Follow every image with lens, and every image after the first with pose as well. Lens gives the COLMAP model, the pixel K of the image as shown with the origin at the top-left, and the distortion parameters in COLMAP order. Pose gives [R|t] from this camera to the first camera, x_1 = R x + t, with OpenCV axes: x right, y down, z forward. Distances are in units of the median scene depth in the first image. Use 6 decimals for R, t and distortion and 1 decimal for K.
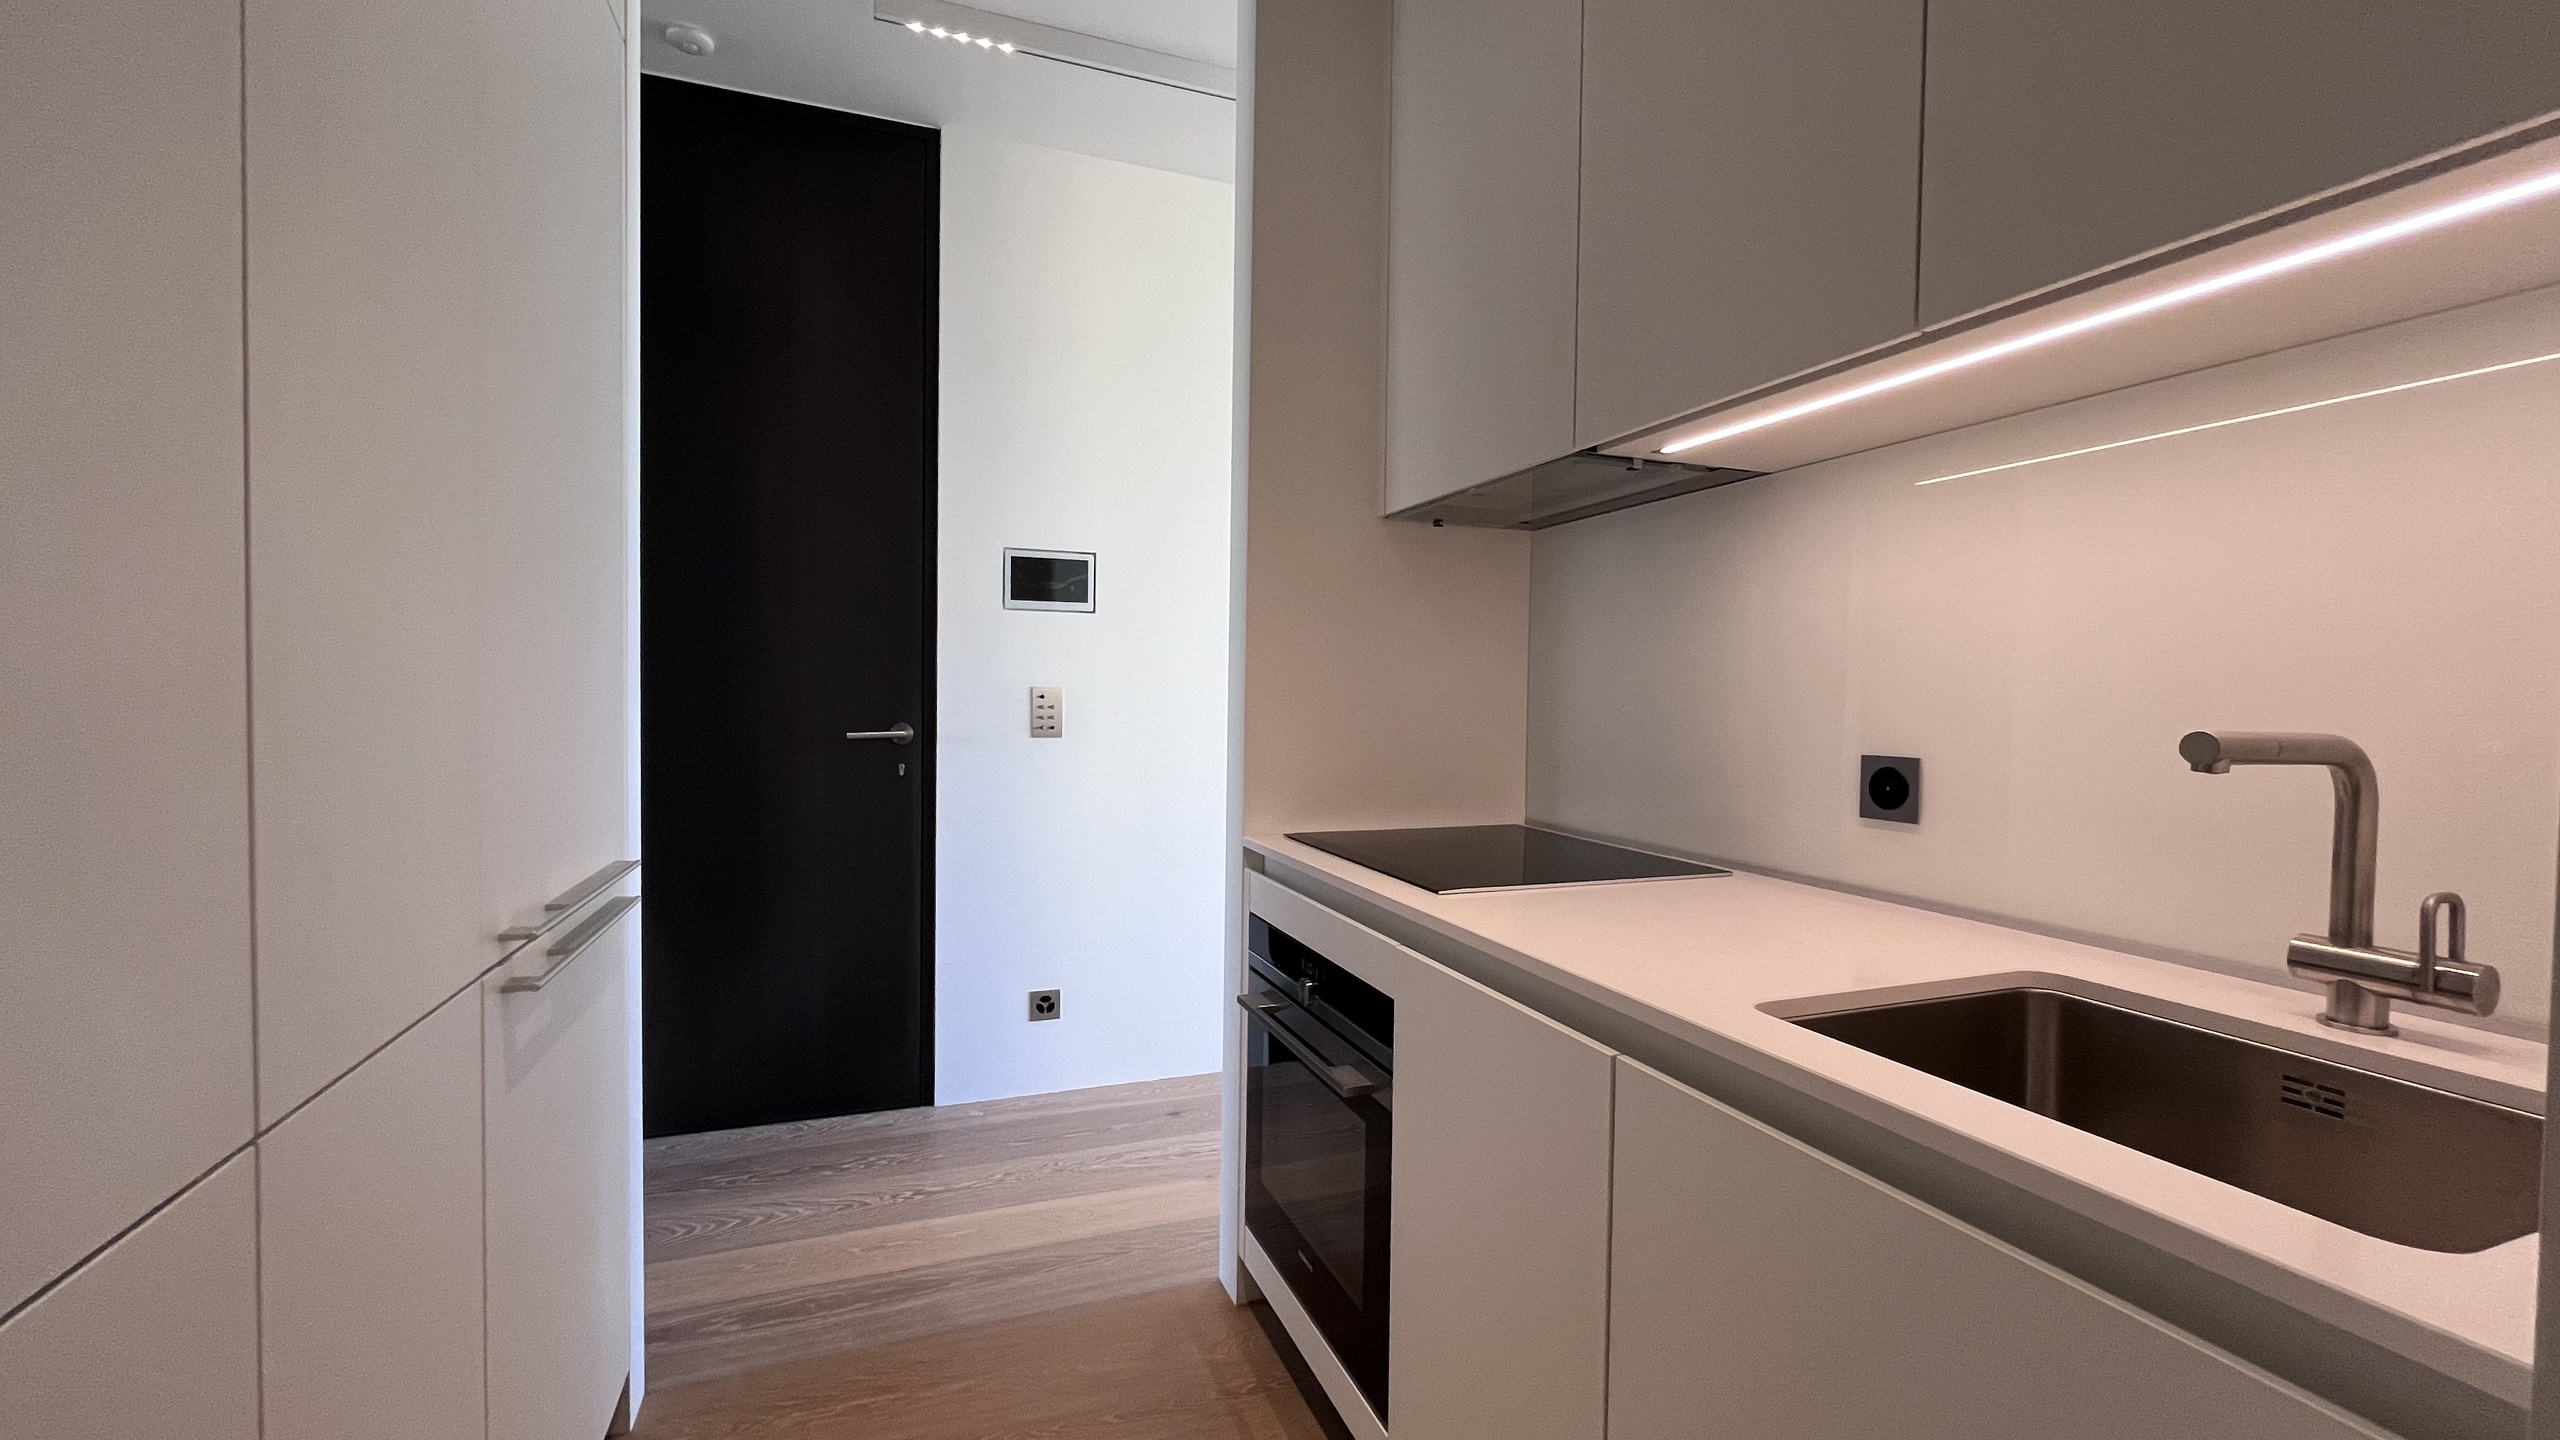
lens RADIAL K [[1034.7, 0, 1278.0], [0, 1034.7, 713.0], [0, 0, 1]] dist [0.001157, 0.000172]
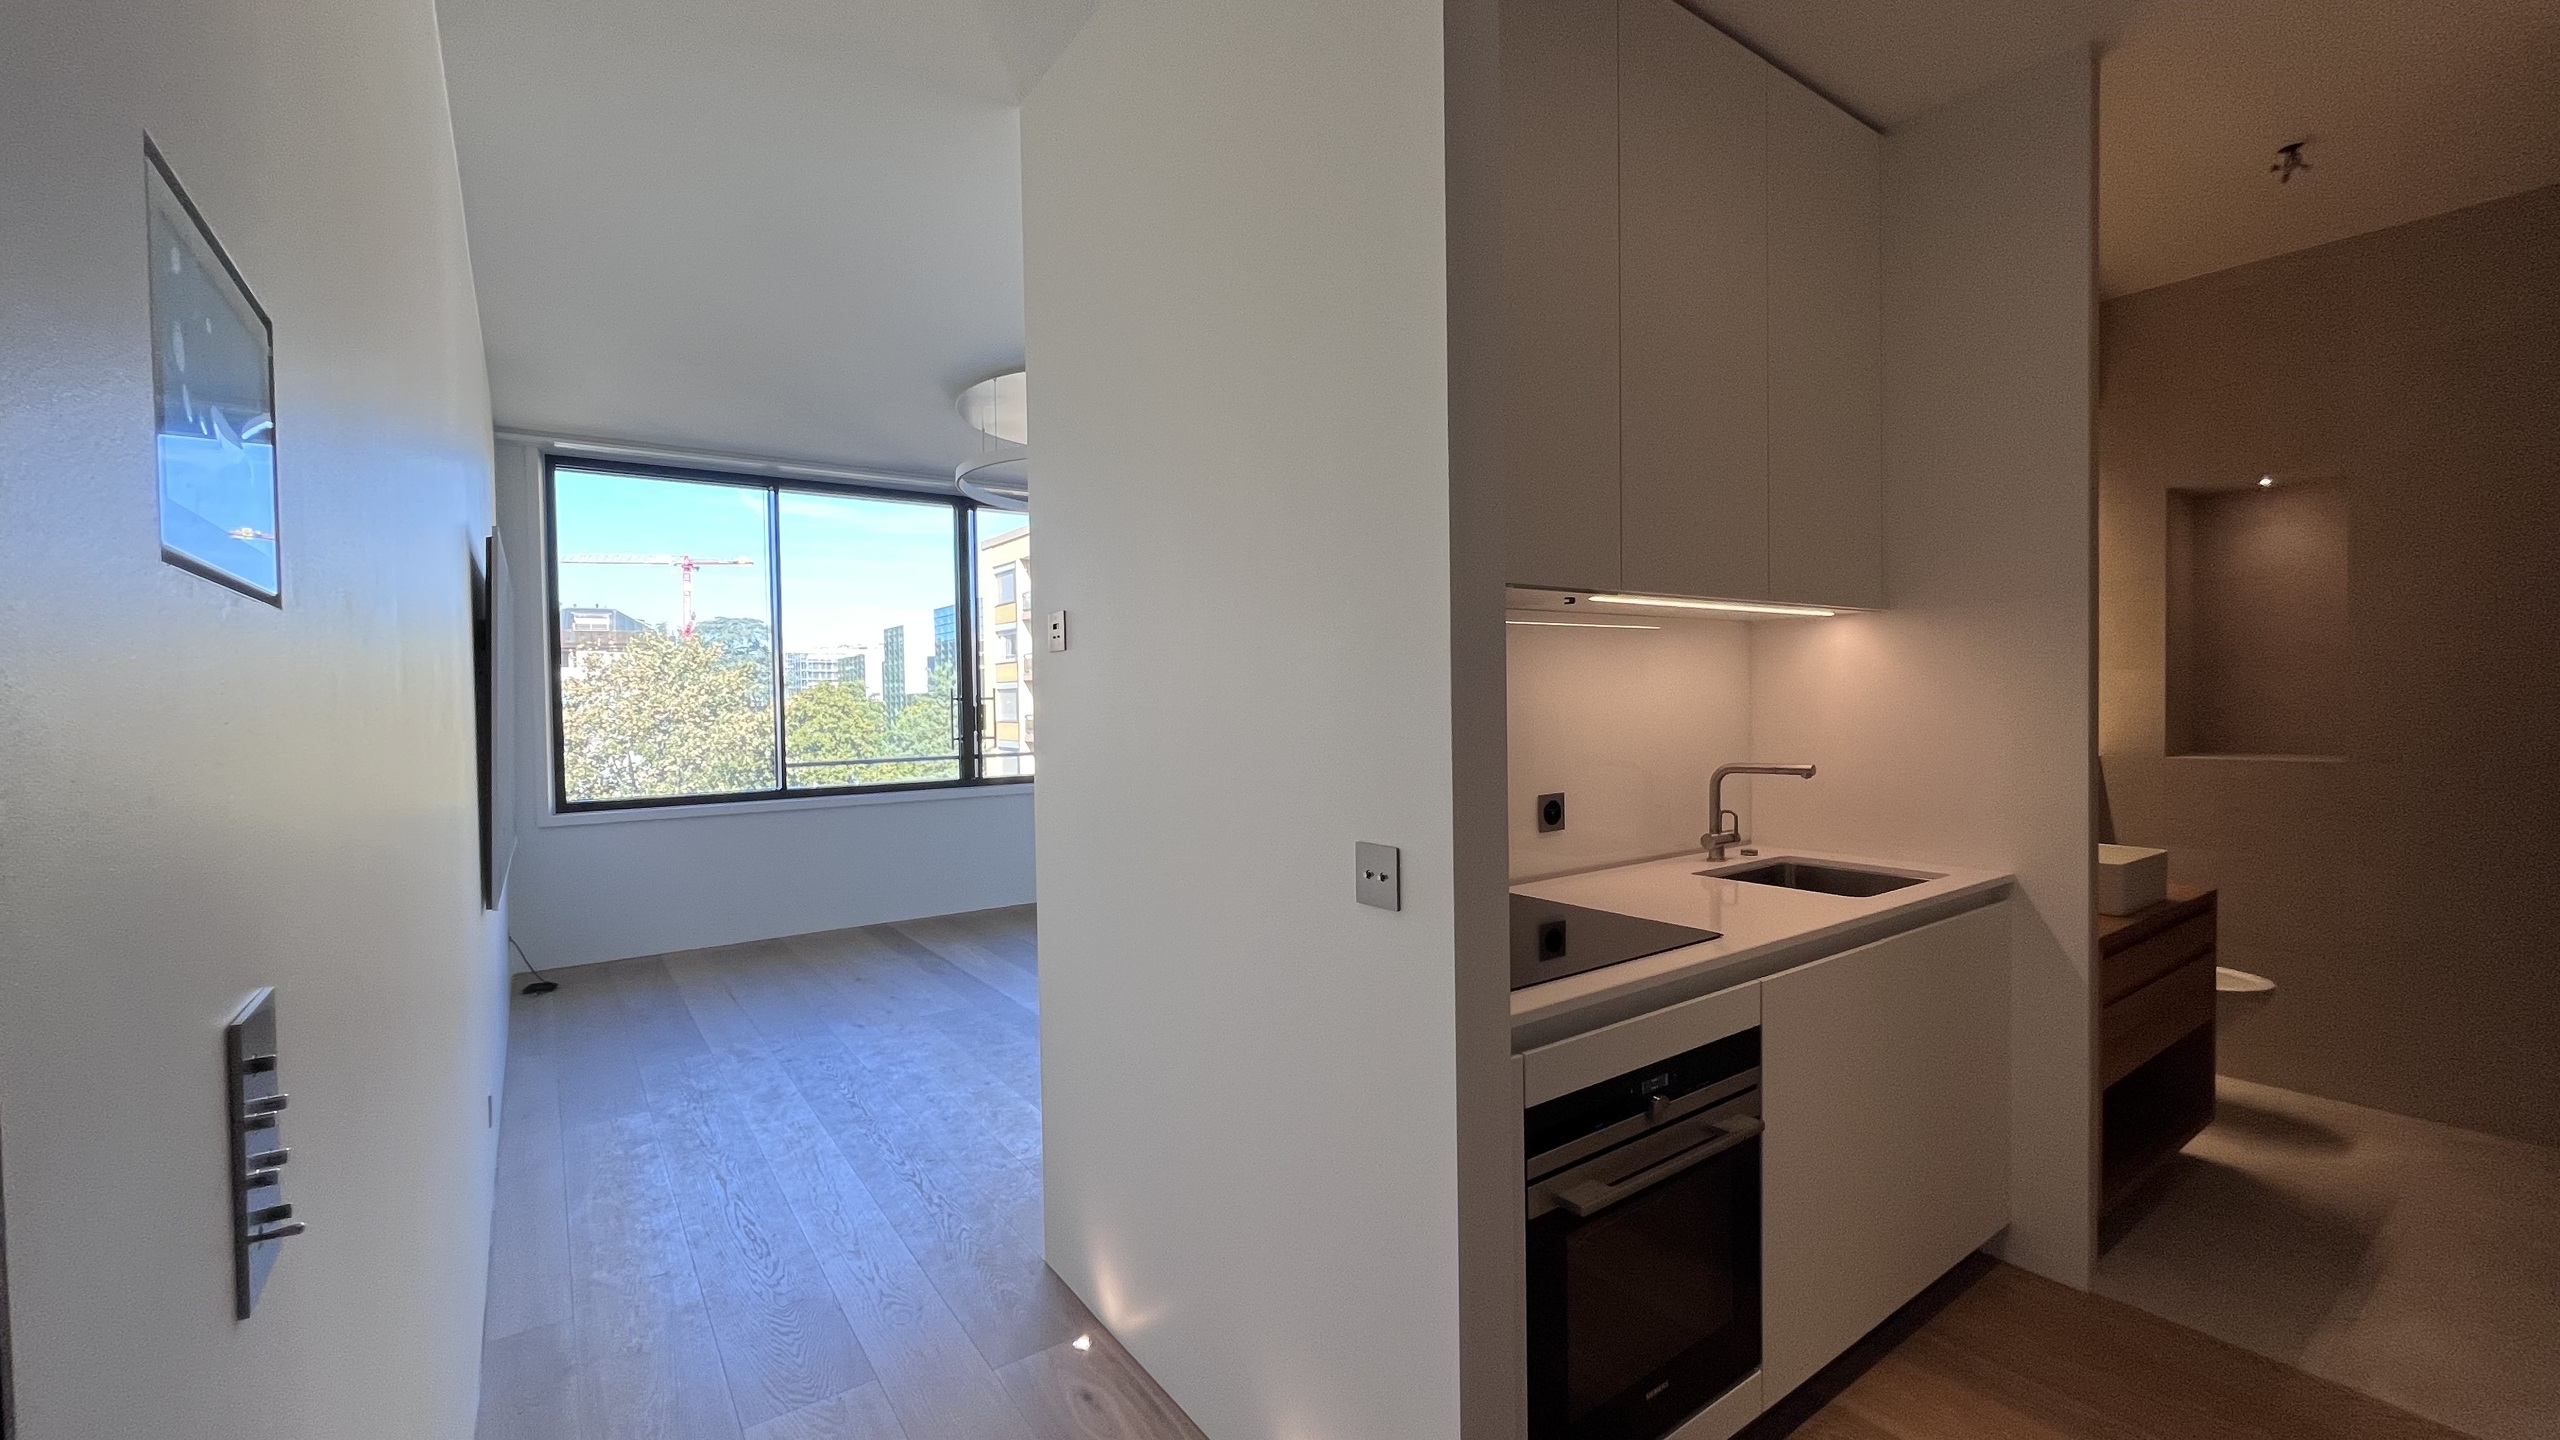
lens RADIAL K [[1034.7, 0, 1277.7], [0, 1034.7, 715.4], [0, 0, 1]] dist [0.001157, 0.000172]
pose [[-0.263271, -0.022686, 0.964455, -0.952054], [0.039407, 0.998636, 0.034247, -0.166033], [-0.963917, 0.047022, -0.262018, 1.906400]]
